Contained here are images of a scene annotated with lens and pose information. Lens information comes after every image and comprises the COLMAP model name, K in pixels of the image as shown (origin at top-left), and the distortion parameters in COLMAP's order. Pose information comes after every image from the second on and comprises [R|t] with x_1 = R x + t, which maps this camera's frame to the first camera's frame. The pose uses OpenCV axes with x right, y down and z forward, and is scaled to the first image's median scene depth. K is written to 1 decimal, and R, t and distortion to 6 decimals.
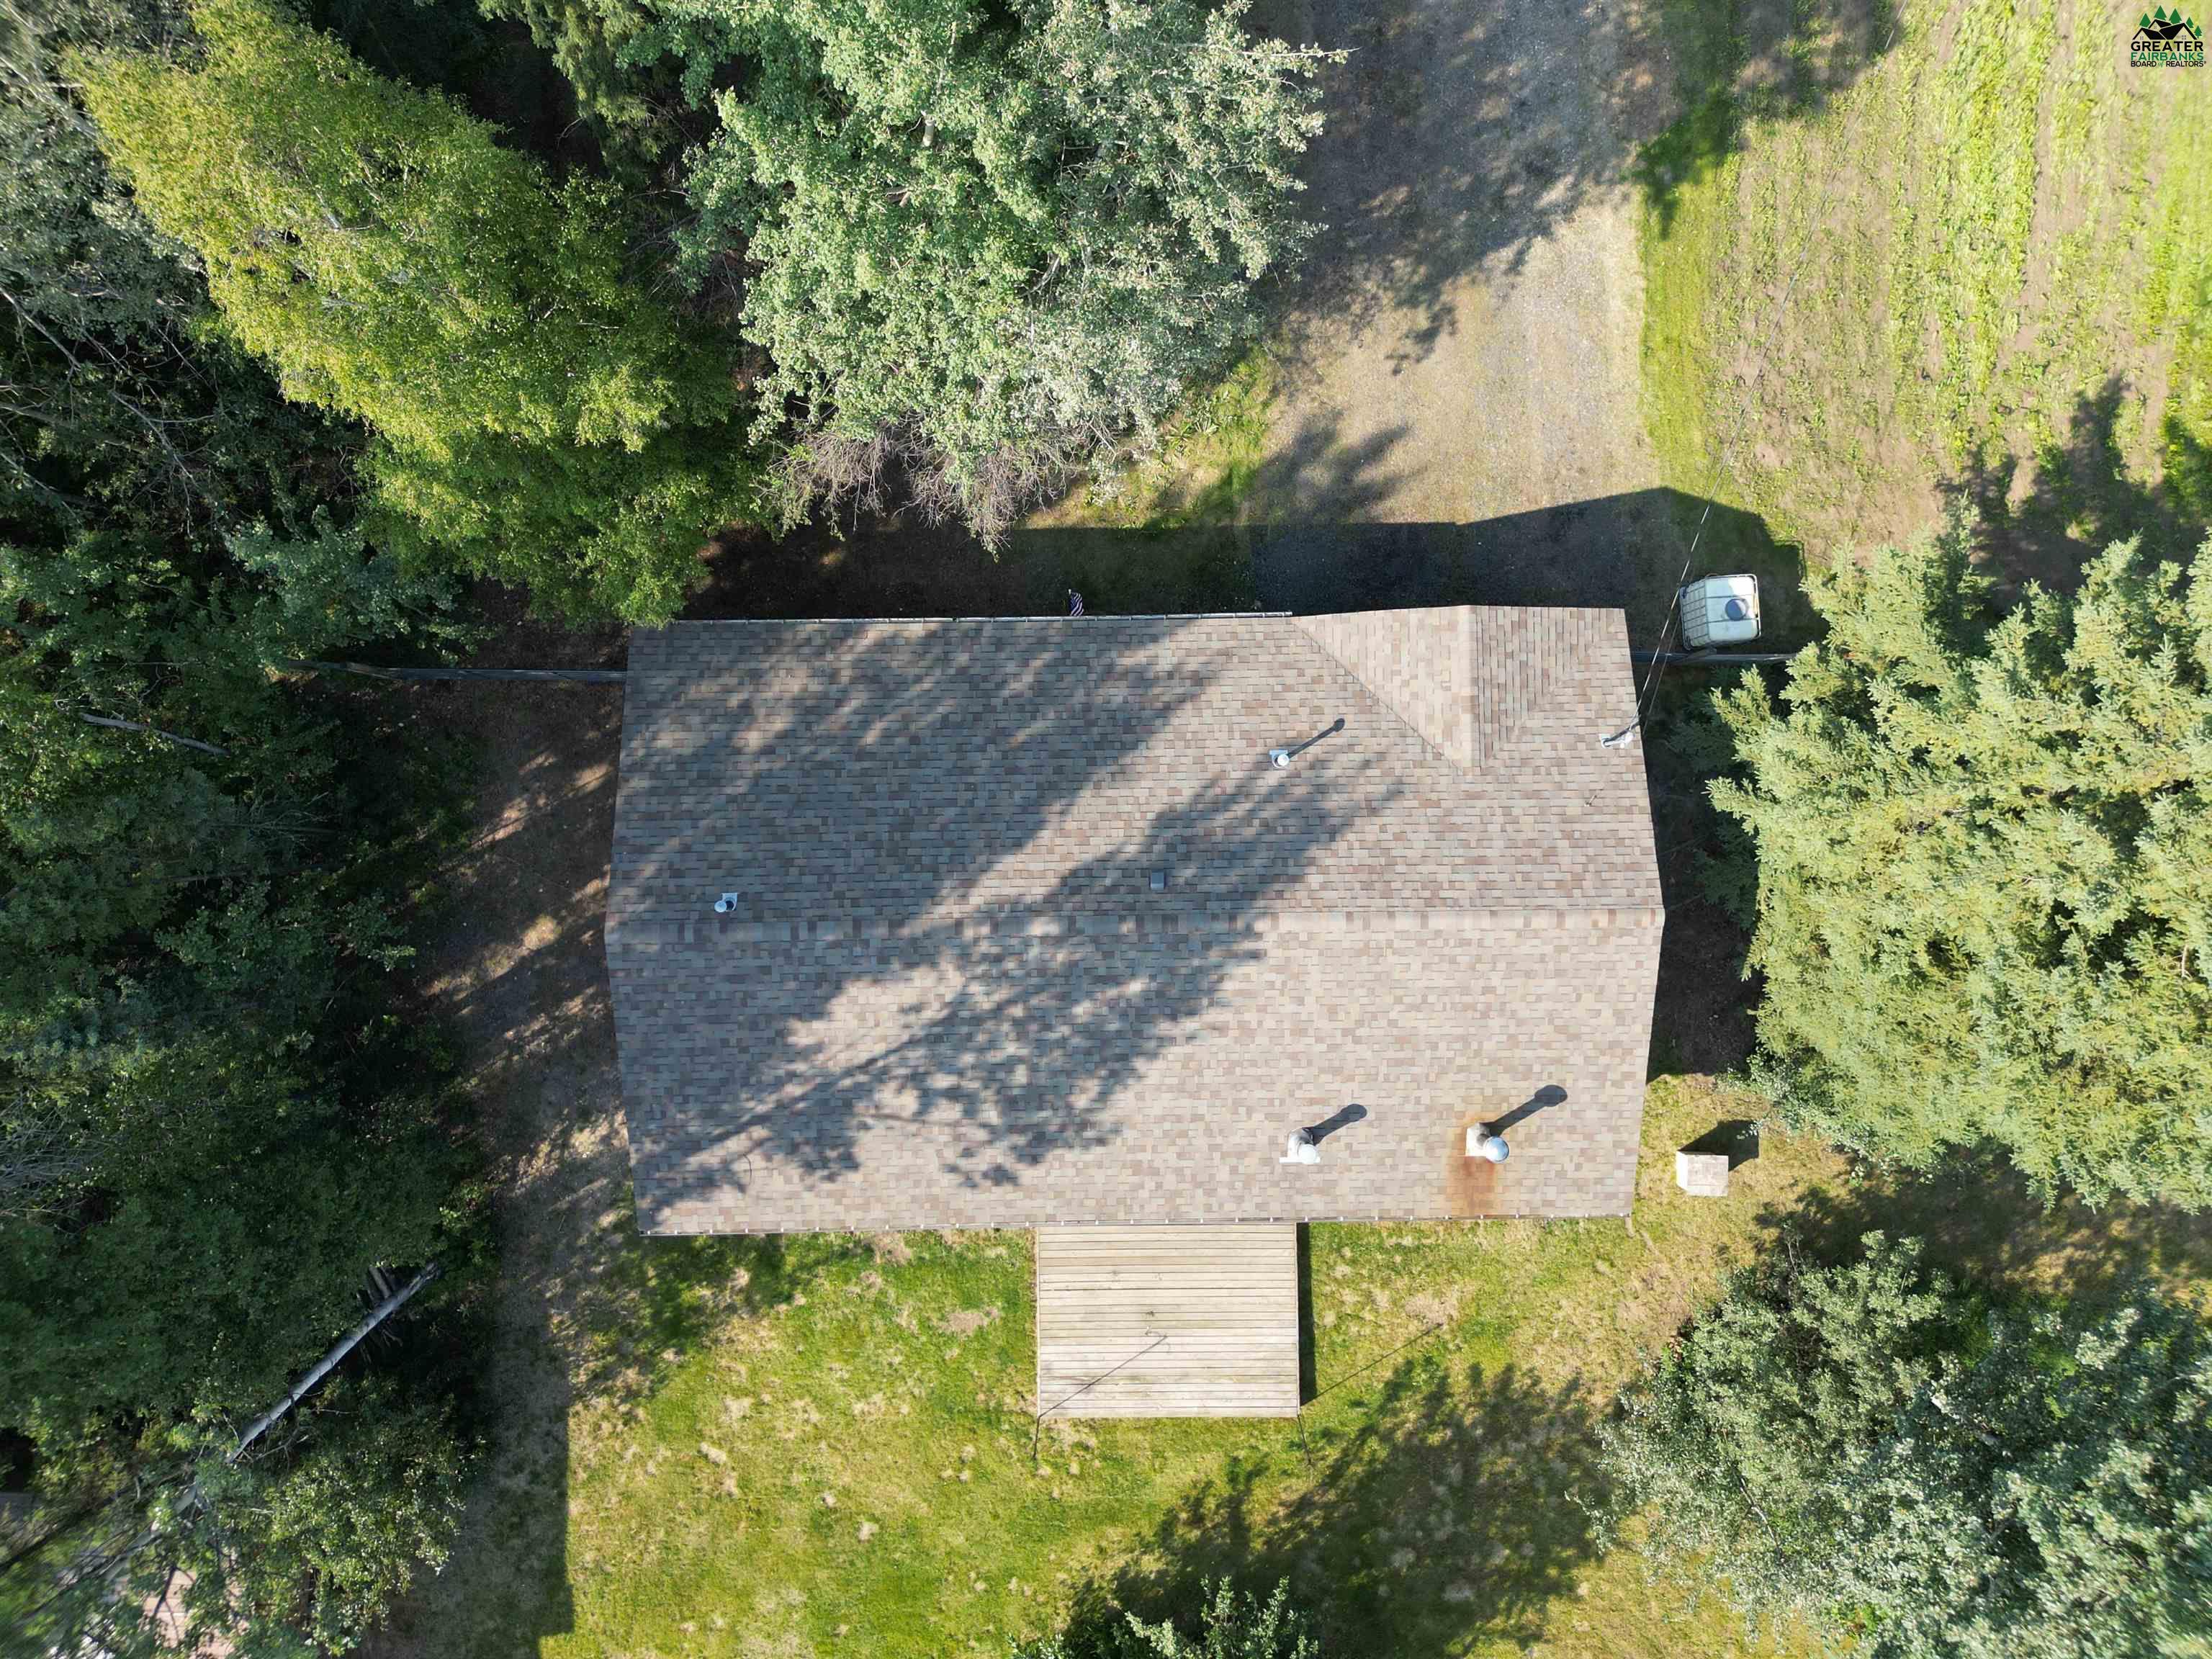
lens RADIAL K [[1505.0, 0, 1141.2], [0, 1505.0, 920.2], [0, 0, 1]] dist [0.009001, 0.001025]
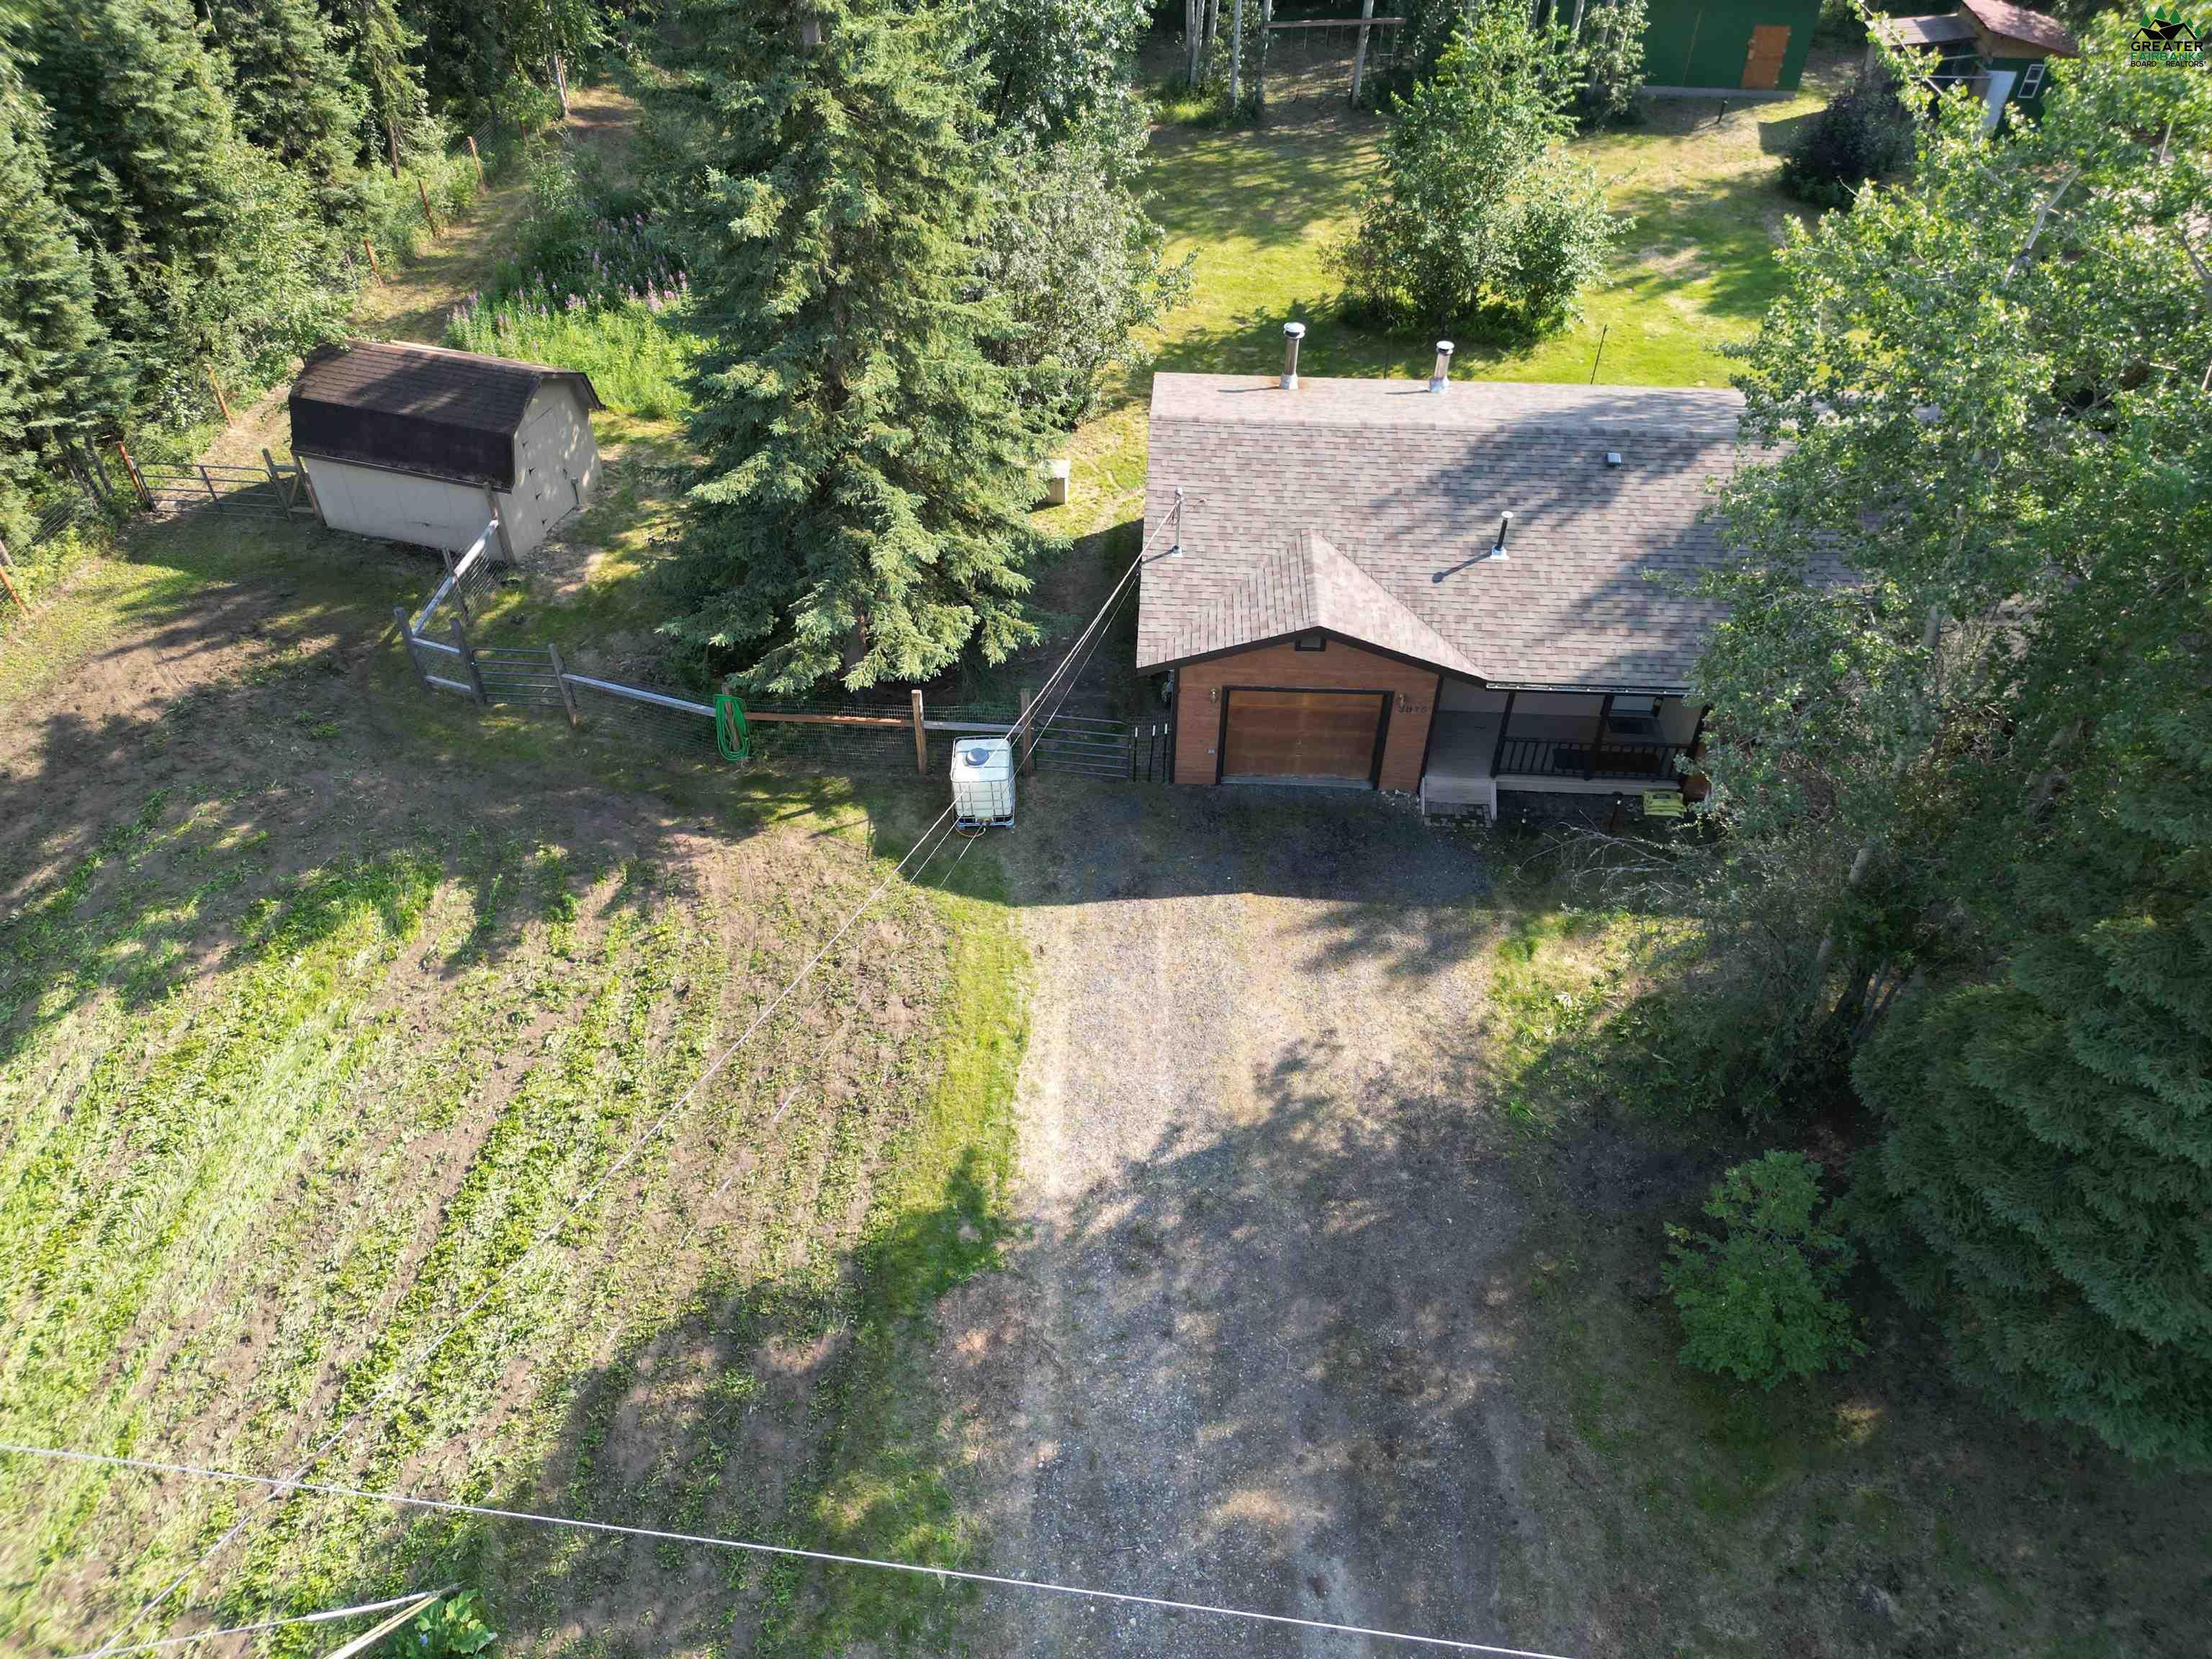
lens RADIAL K [[1559.3, 0, 1118.2], [0, 1559.3, 867.3], [0, 0, 1]] dist [0.087330, -0.076922]
pose [[-0.996914, -0.066652, 0.041477, 0.272067], [0.076139, -0.692222, 0.717657, -0.976897], [-0.019122, 0.718600, 0.695161, 0.387149]]
